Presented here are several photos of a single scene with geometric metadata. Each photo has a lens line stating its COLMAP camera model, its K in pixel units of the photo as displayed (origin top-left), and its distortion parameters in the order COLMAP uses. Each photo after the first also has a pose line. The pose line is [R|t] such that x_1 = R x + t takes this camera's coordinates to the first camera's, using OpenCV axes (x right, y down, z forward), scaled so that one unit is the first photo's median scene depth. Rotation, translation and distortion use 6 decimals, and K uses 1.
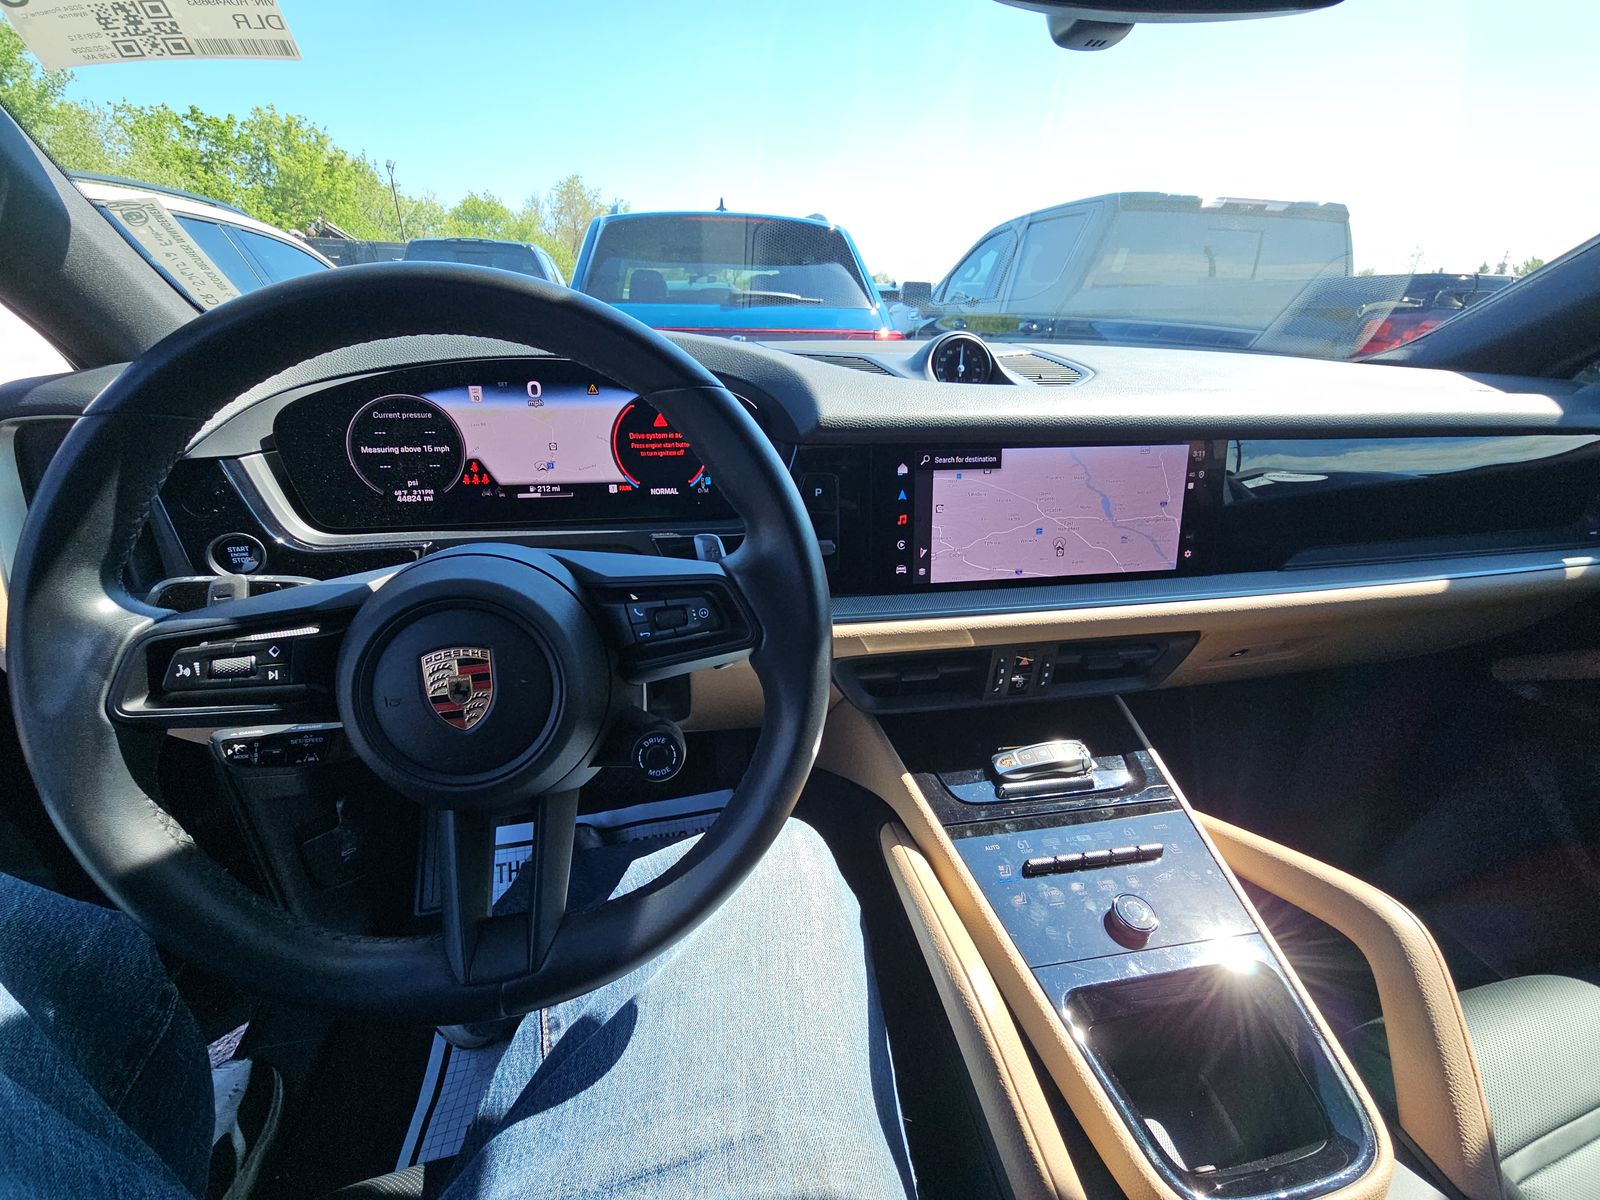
lens RADIAL K [[660.5, 0, 800.0], [0, 660.5, 600.0], [0, 0, 1]] dist [0.003735, -0.000179]
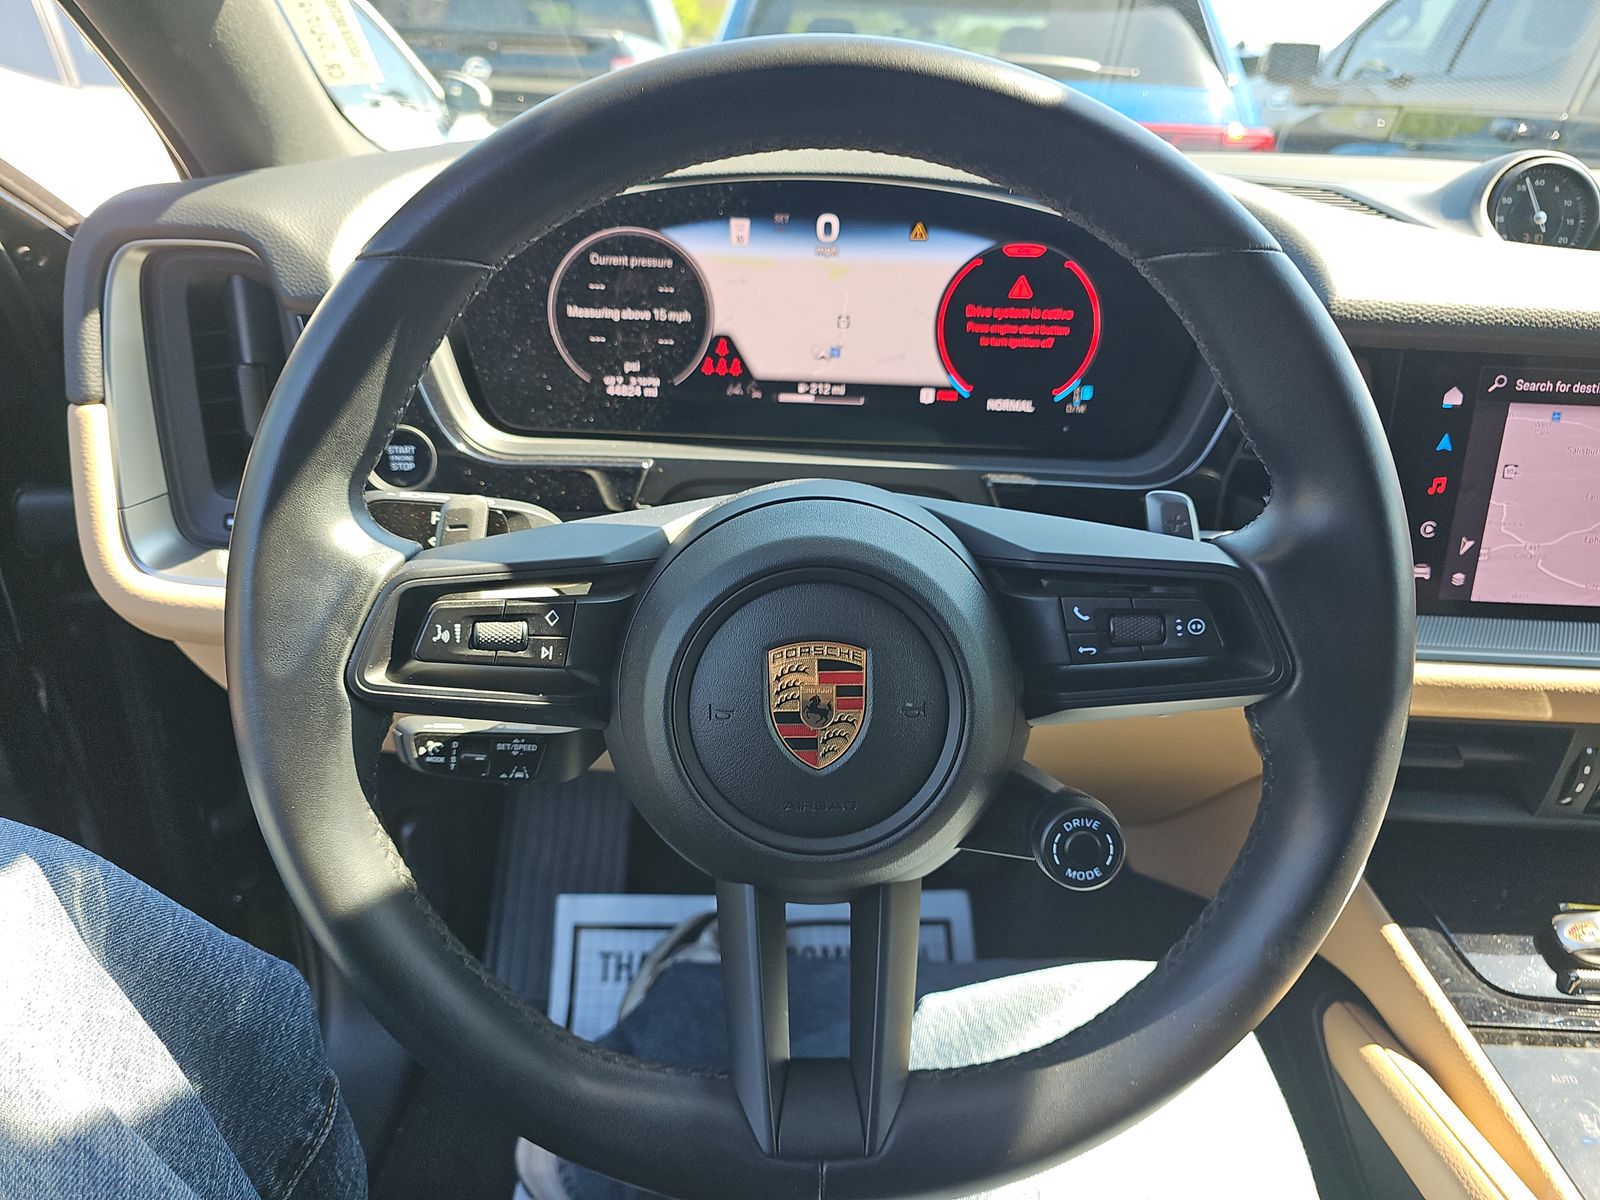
lens RADIAL K [[1091.8, 0, 797.6], [0, 1091.8, 606.6], [0, 0, 1]] dist [0.036927, -0.042524]
pose [[0.979578, 0.103263, -0.172522, -0.216595], [-0.097746, 0.994399, 0.040195, -0.002032], [0.175706, -0.022510, 0.984185, -0.032414]]
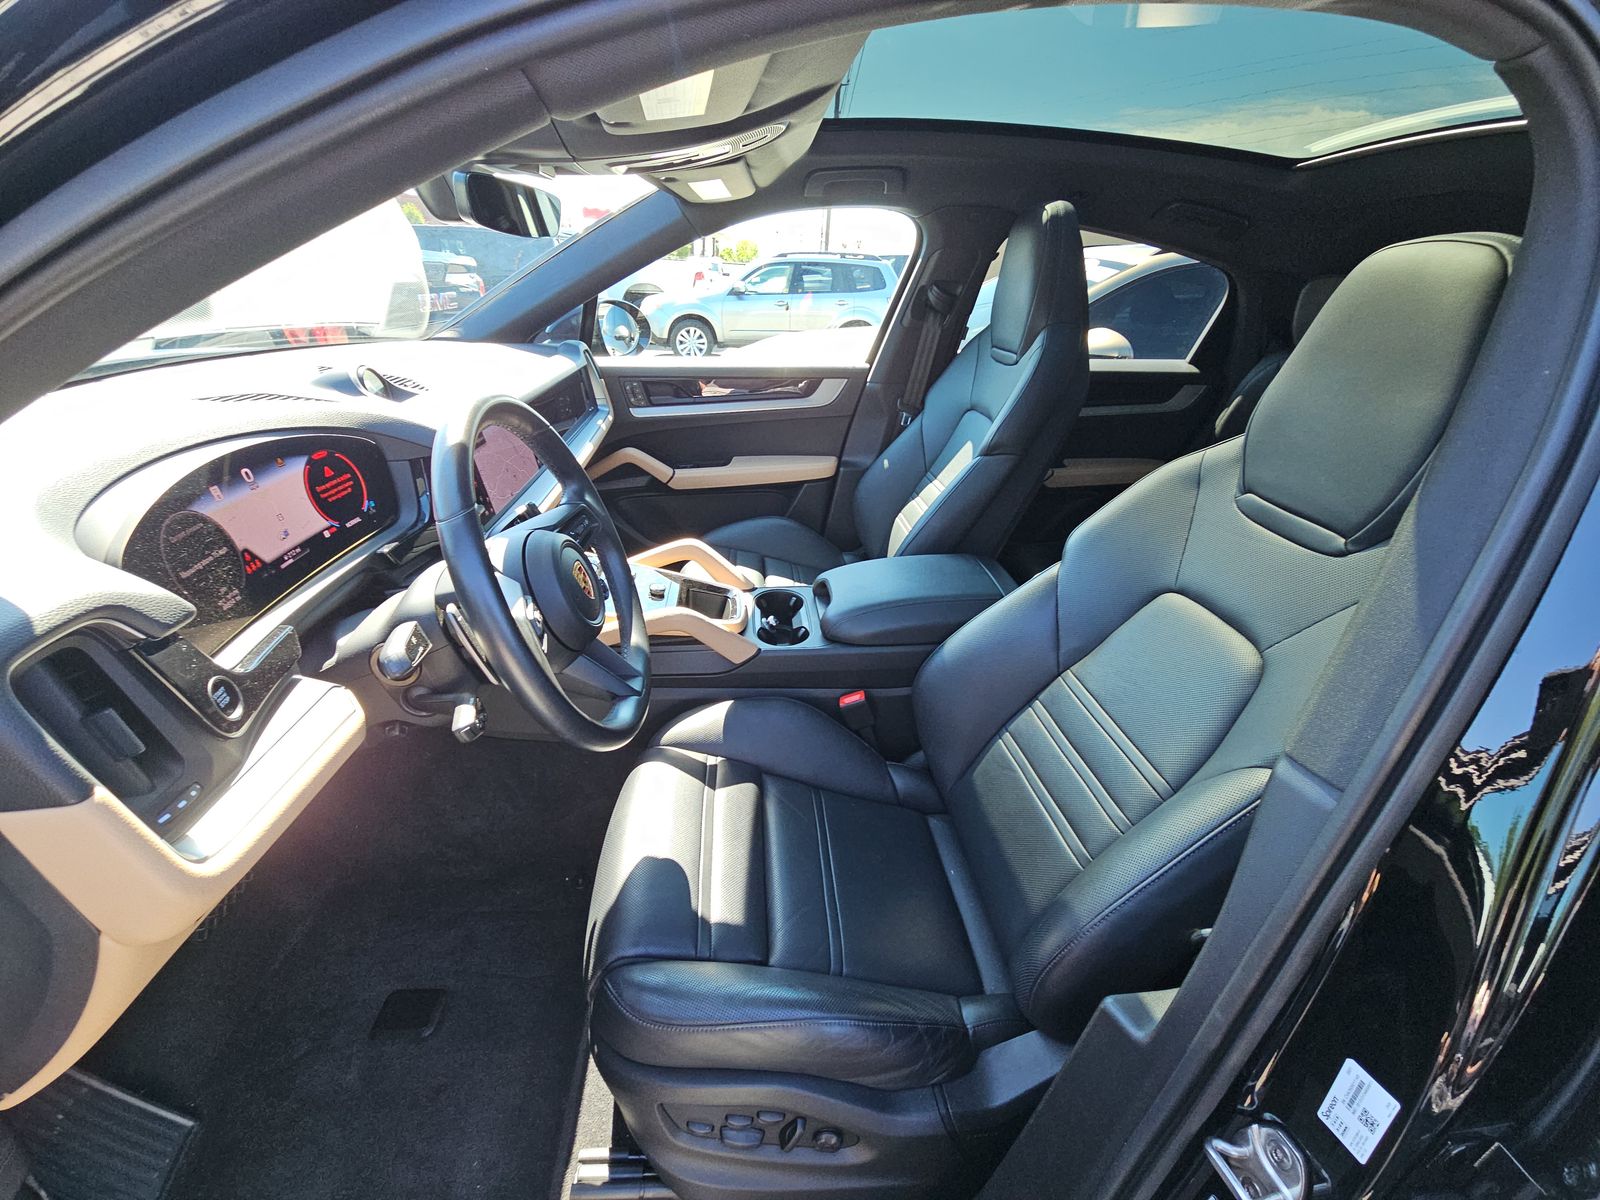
lens RADIAL K [[641.7, 0, 800.0], [0, 641.7, 600.0], [0, 0, 1]] dist [0.000067, -0.000033]
pose [[0.083121, -0.461785, 0.883089, -1.410197], [0.371479, 0.836643, 0.402532, -0.232255], [-0.924713, 0.294590, 0.241086, -0.084046]]
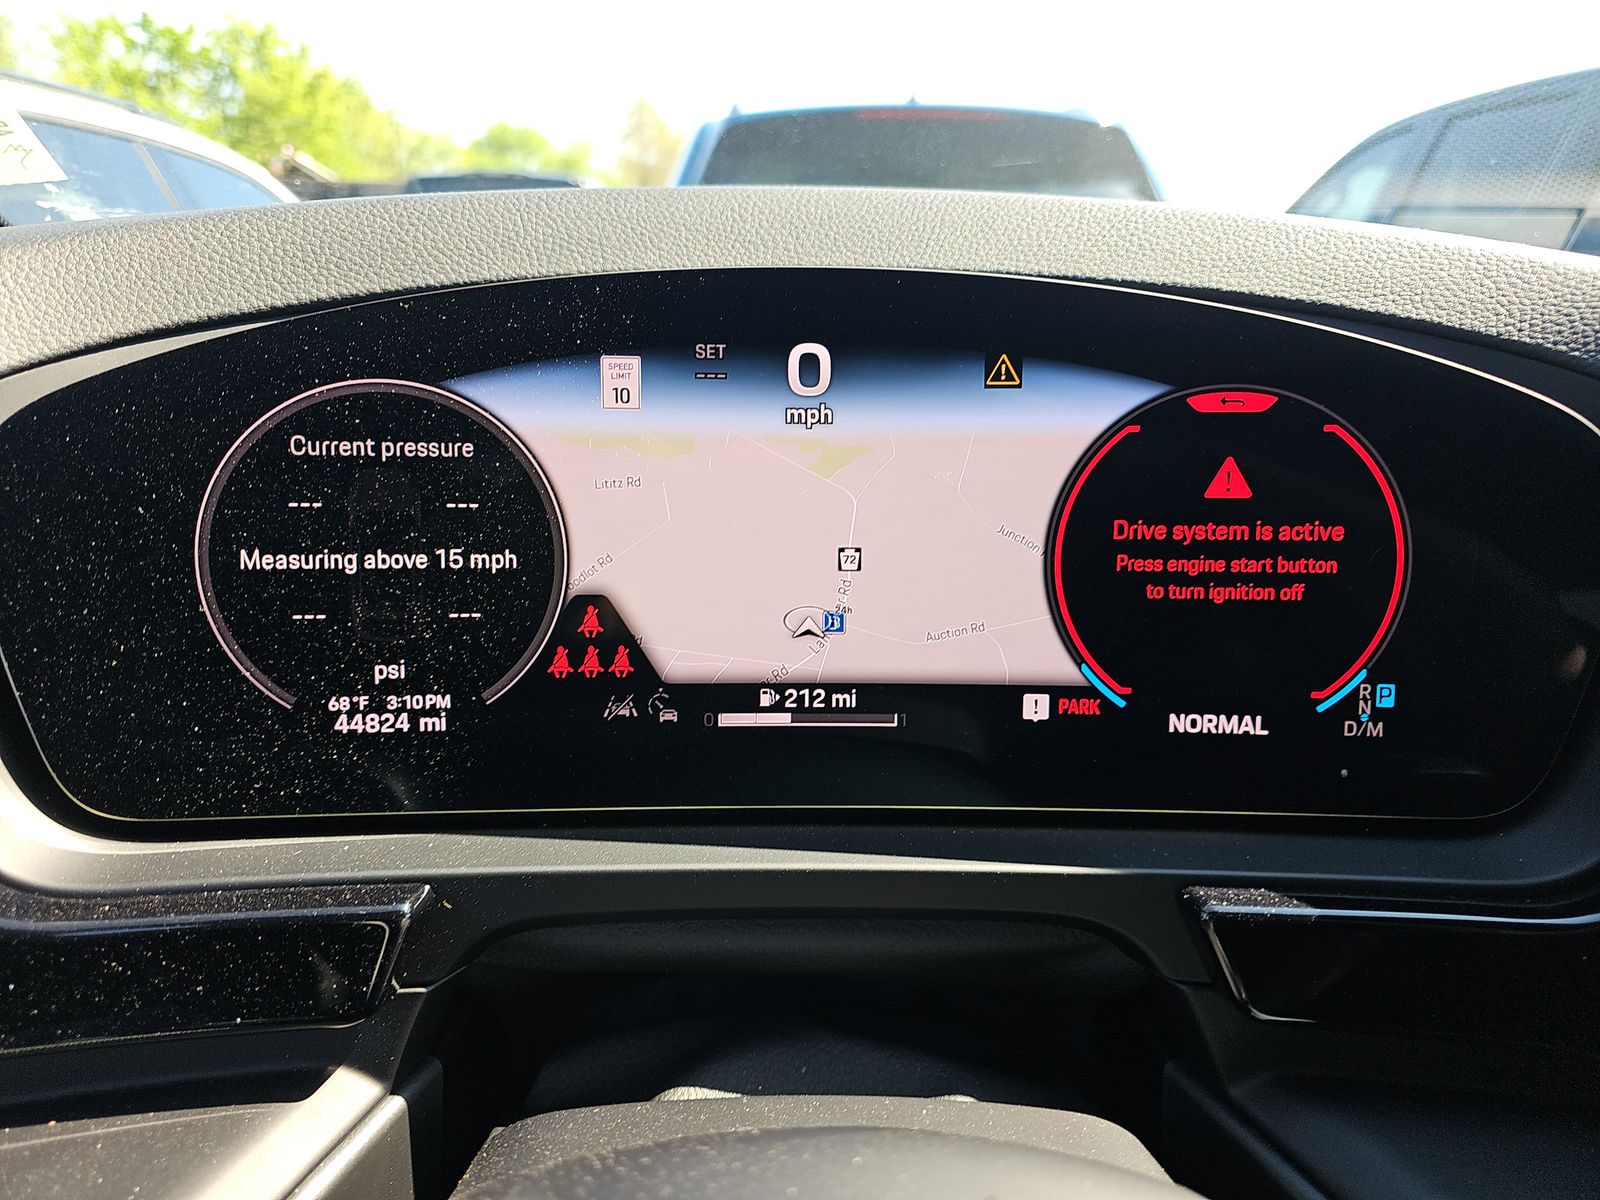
lens RADIAL K [[1075.3, 0, 800.0], [0, 1075.3, 600.0], [0, 0, 1]] dist [0.016203, -0.000524]
pose [[0.988482, 0.039588, -0.146070, -0.335644], [-0.057888, 0.990687, -0.123241, -0.159413], [0.139831, 0.130277, 0.981568, 0.549688]]
